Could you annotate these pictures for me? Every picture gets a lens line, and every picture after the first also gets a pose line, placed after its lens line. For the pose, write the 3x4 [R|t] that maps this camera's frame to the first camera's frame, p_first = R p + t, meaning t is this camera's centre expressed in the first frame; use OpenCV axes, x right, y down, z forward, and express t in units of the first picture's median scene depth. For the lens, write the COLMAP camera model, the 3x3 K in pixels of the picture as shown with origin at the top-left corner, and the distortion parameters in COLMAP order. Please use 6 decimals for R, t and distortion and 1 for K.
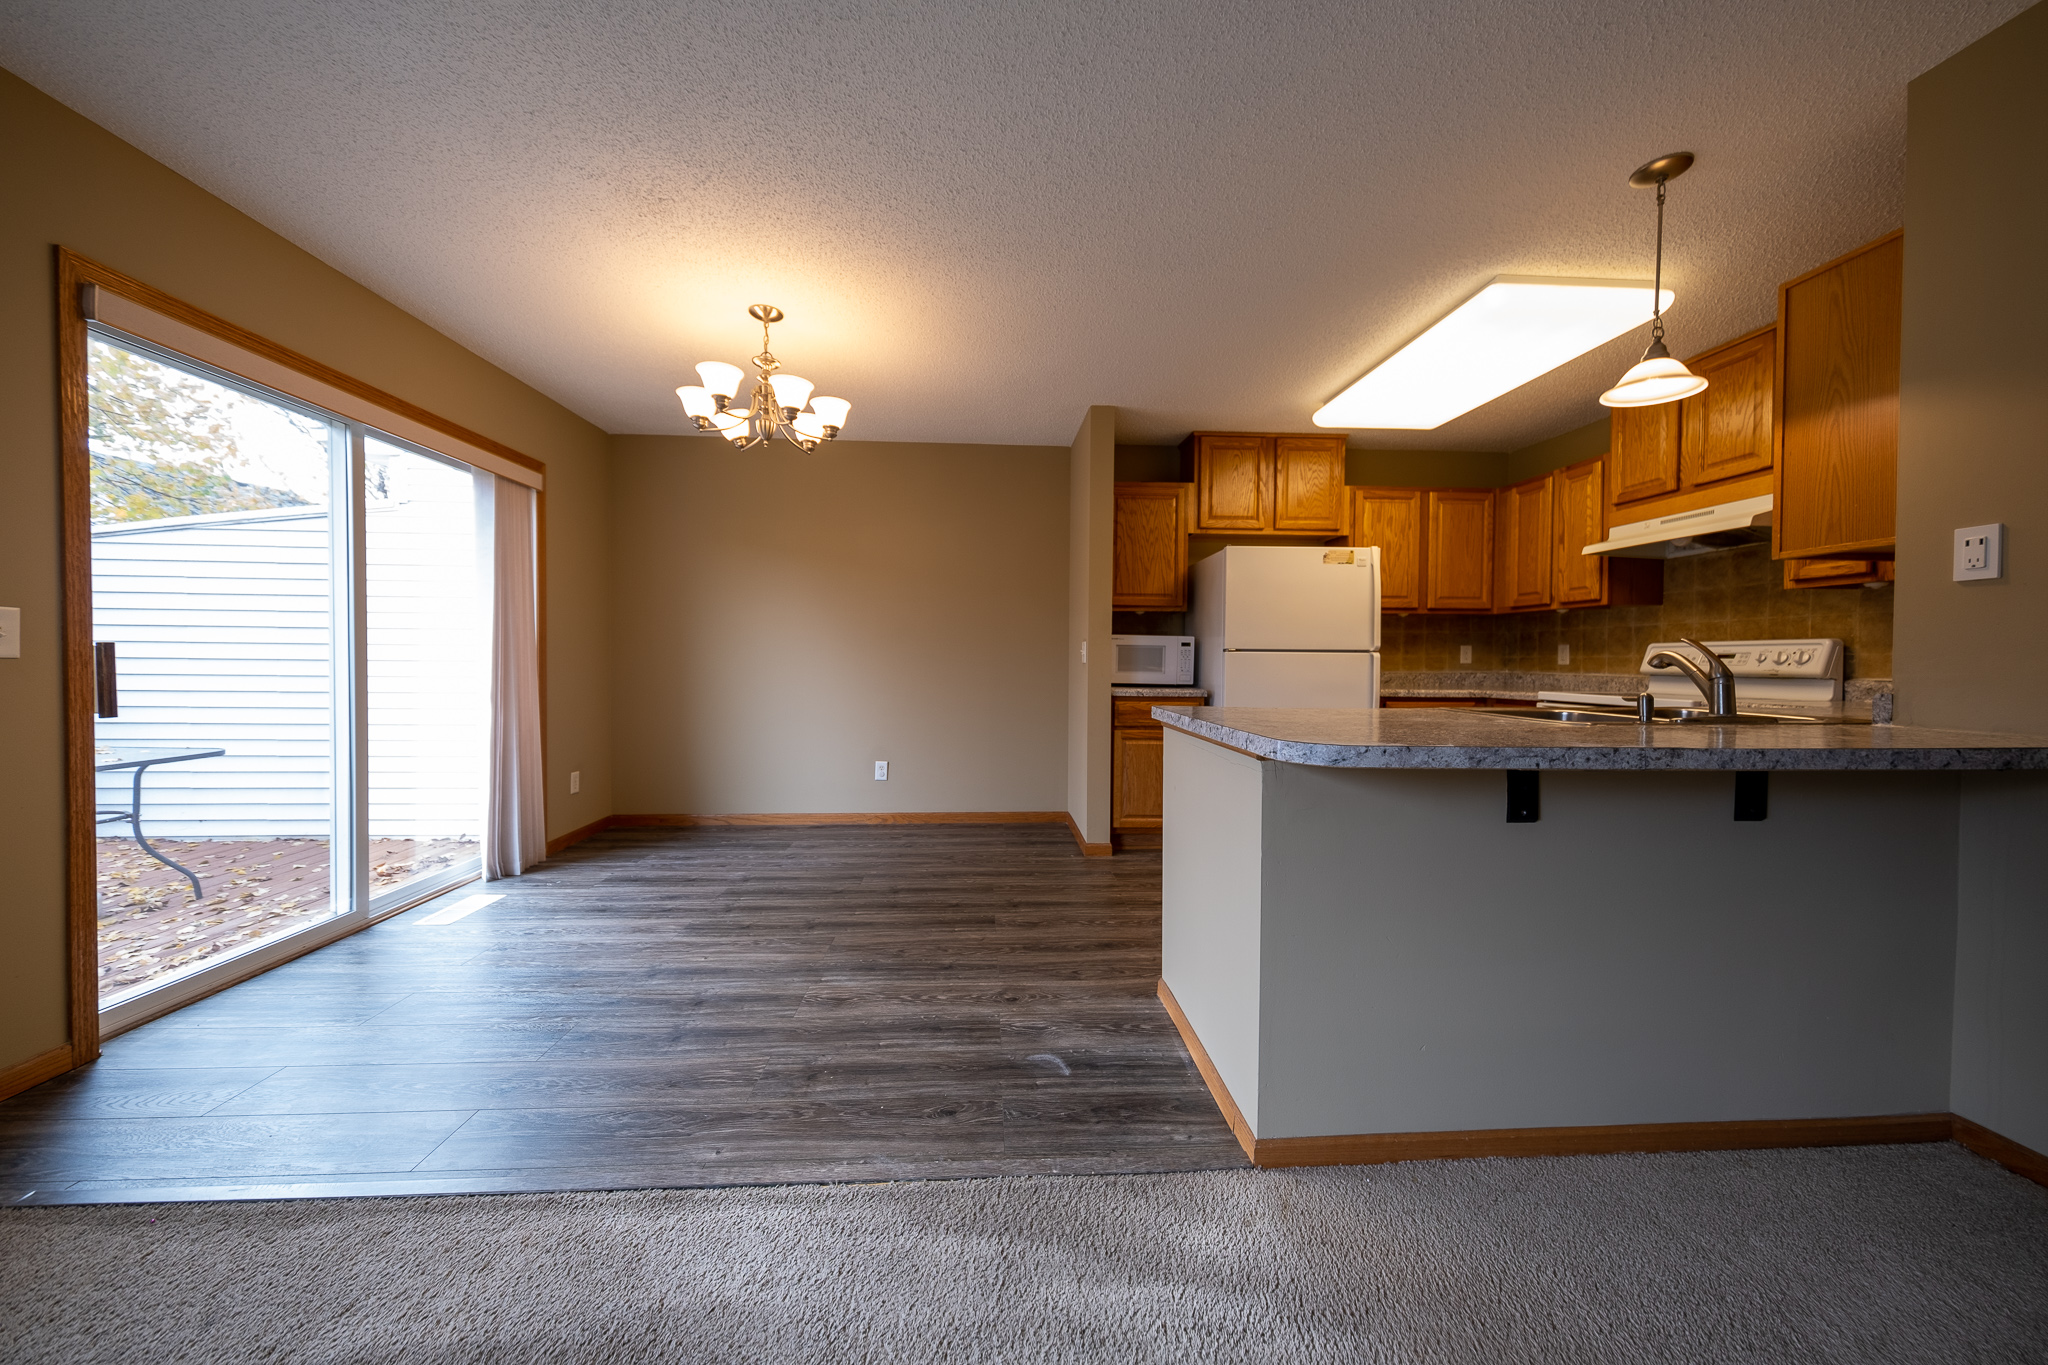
lens RADIAL K [[679.5, 0, 1023.6], [0, 679.5, 671.6], [0, 0, 1]] dist [0.010802, -0.005414]
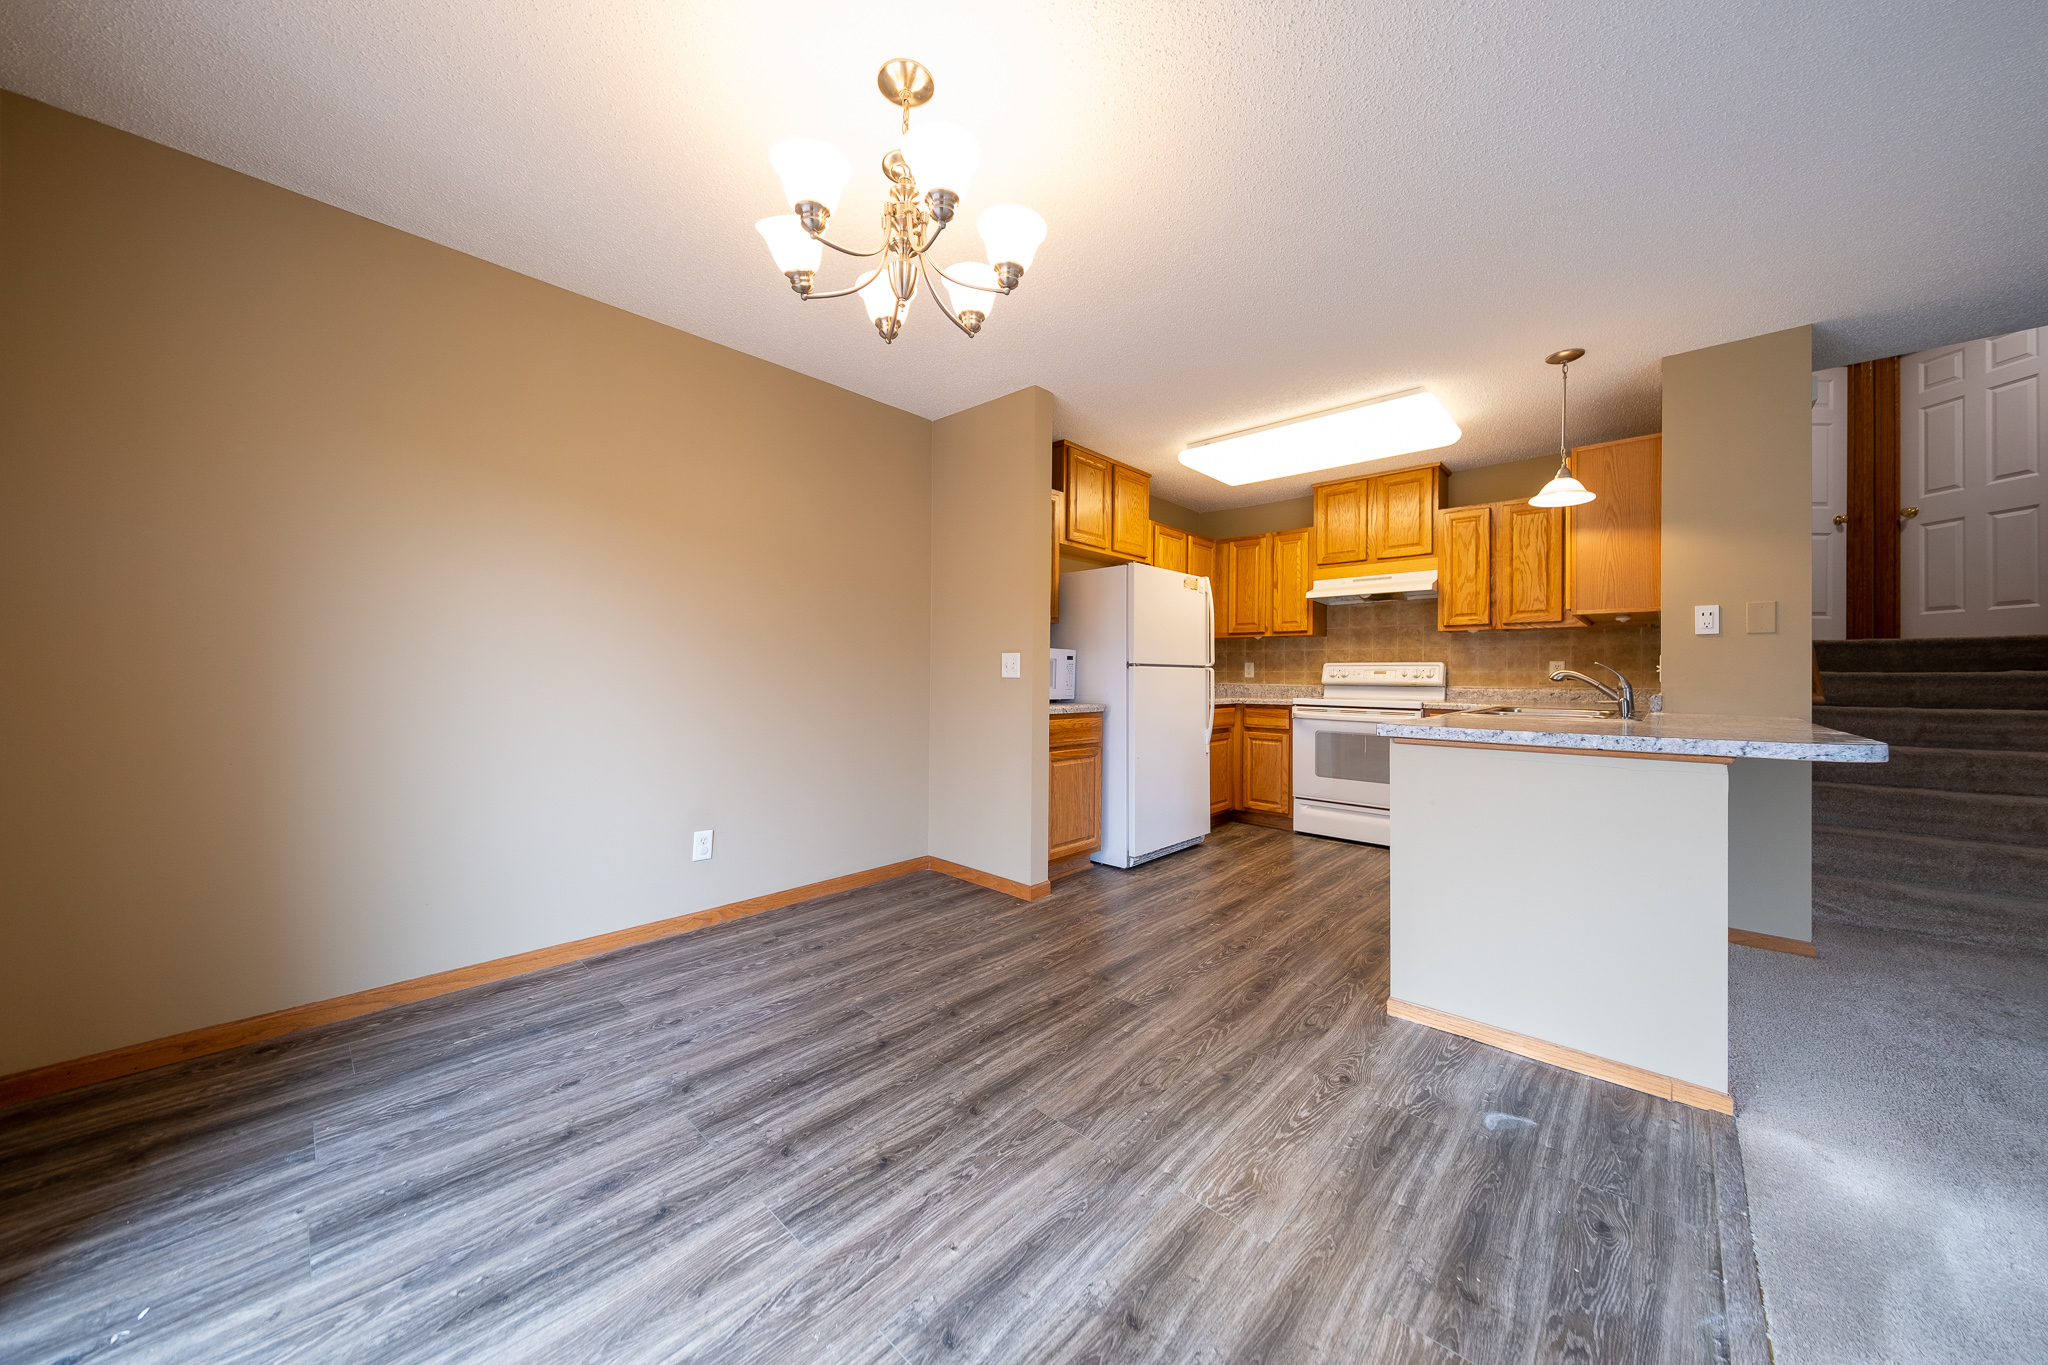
lens RADIAL K [[679.5, 0, 1023.6], [0, 679.5, 671.6], [0, 0, 1]] dist [0.010802, -0.005414]
pose [[0.728745, 0.002103, 0.684782, -0.635257], [0.009300, 0.999873, -0.012968, -0.012313], [-0.684722, 0.015819, 0.728633, 0.463215]]
